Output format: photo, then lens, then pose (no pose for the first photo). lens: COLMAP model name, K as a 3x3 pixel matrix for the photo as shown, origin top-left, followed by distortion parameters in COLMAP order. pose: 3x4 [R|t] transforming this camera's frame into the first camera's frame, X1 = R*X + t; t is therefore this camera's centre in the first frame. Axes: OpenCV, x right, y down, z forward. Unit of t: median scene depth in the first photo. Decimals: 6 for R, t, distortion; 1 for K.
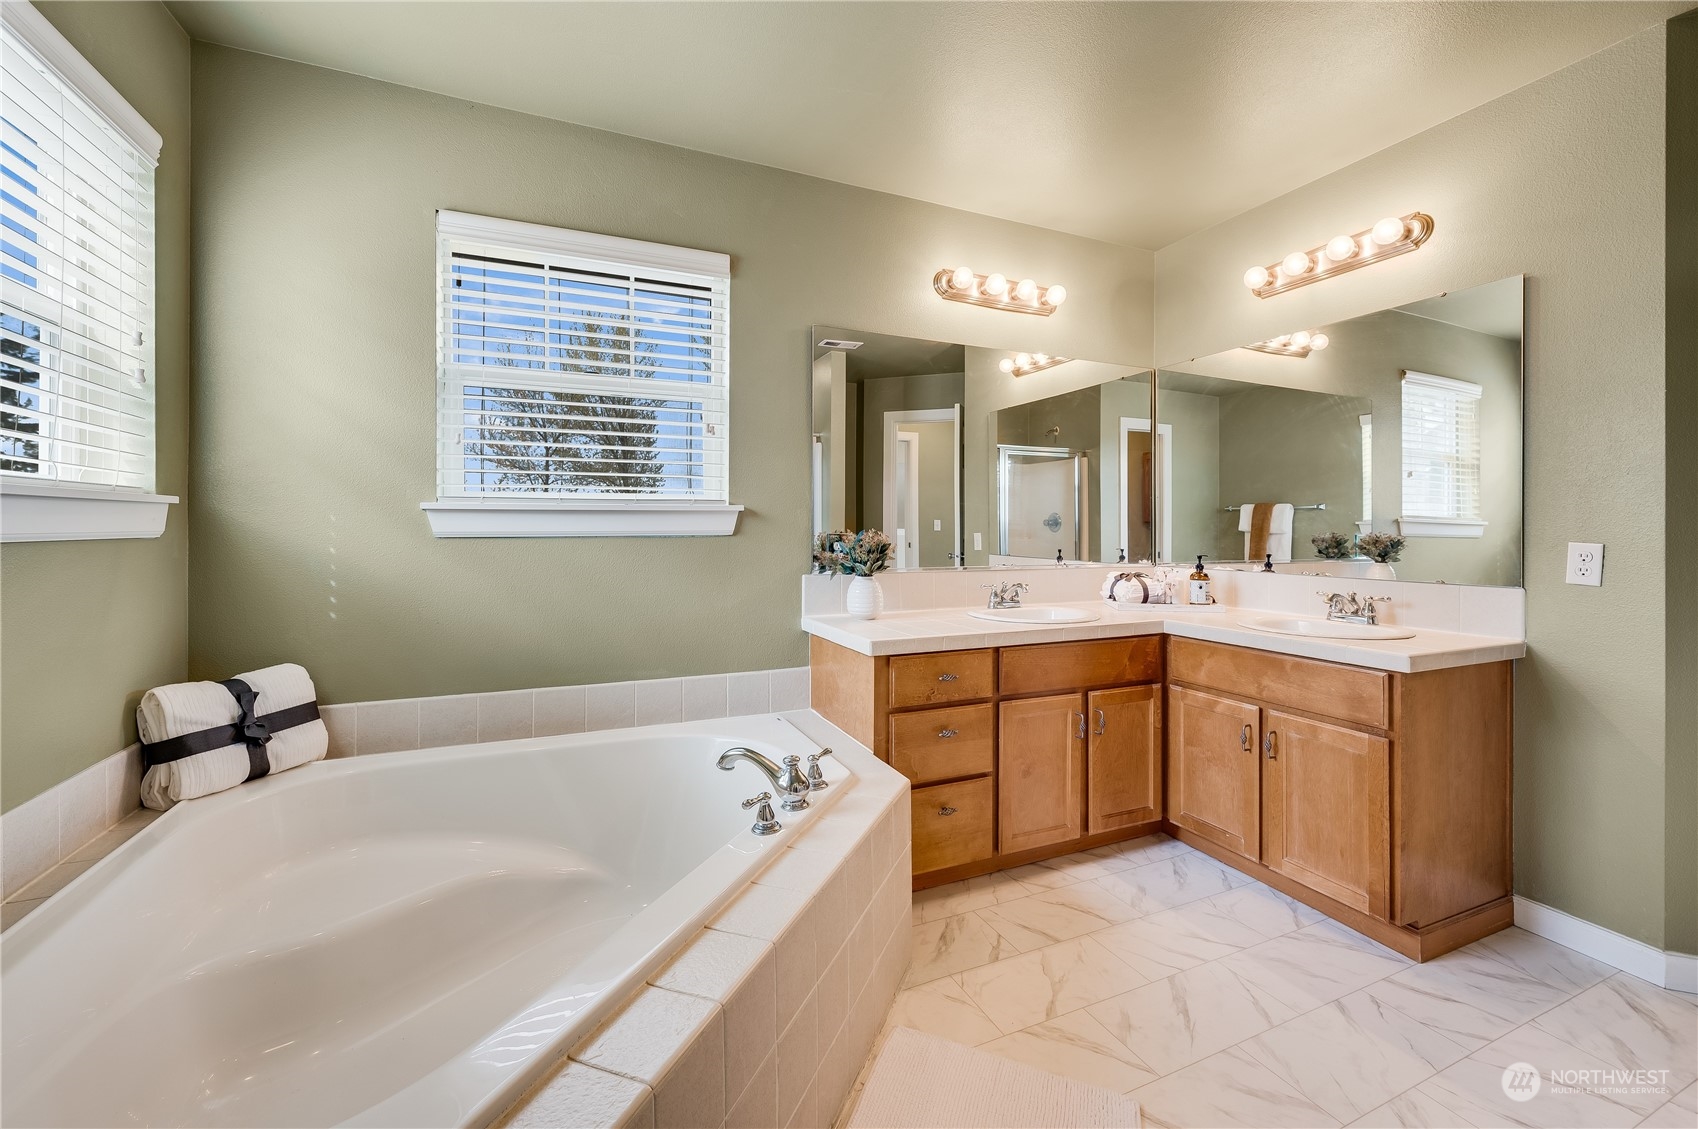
lens RADIAL K [[672.3, 0, 847.1], [0, 672.3, 531.8], [0, 0, 1]] dist [0.012076, -0.000539]
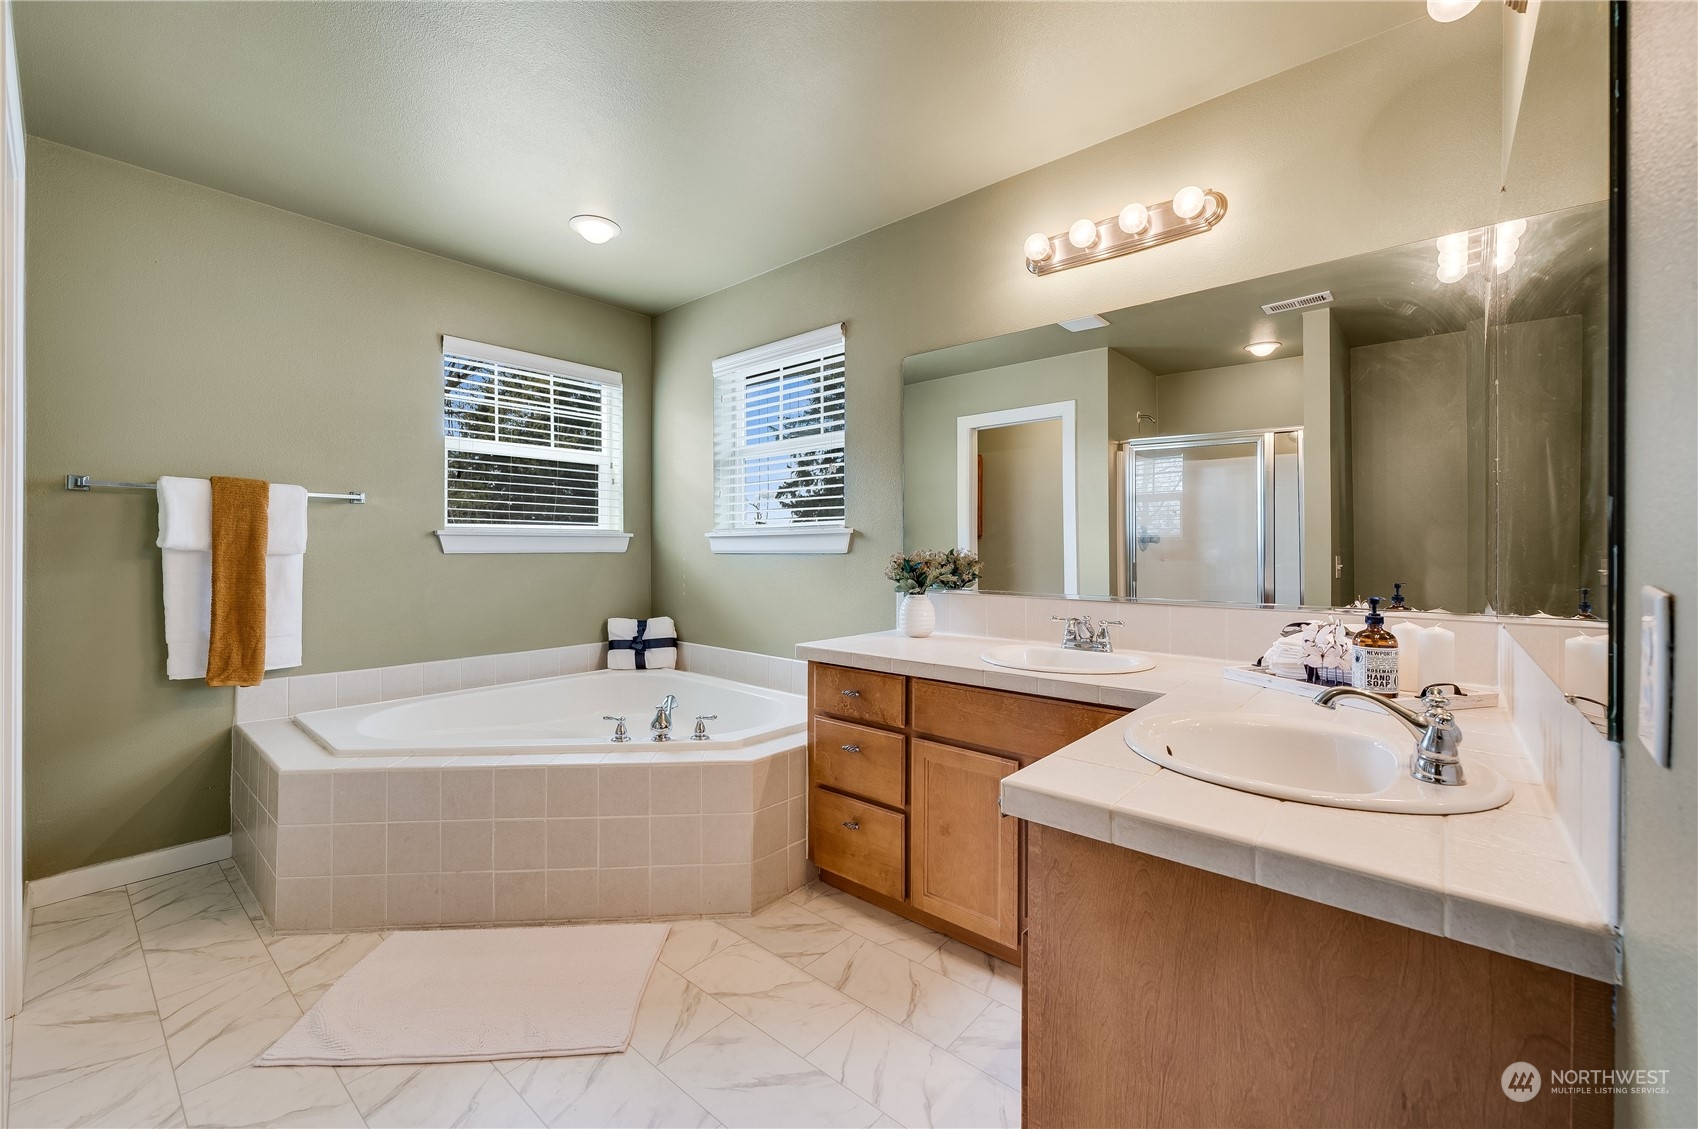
lens RADIAL K [[672.3, 0, 860.9], [0, 672.3, 550.9], [0, 0, 1]] dist [0.012076, -0.000539]
pose [[0.447994, 0.001313, -0.894035, 1.124354], [-0.000109, 0.999999, 0.001414, -0.000631], [0.894036, -0.000536, 0.447994, 0.590959]]
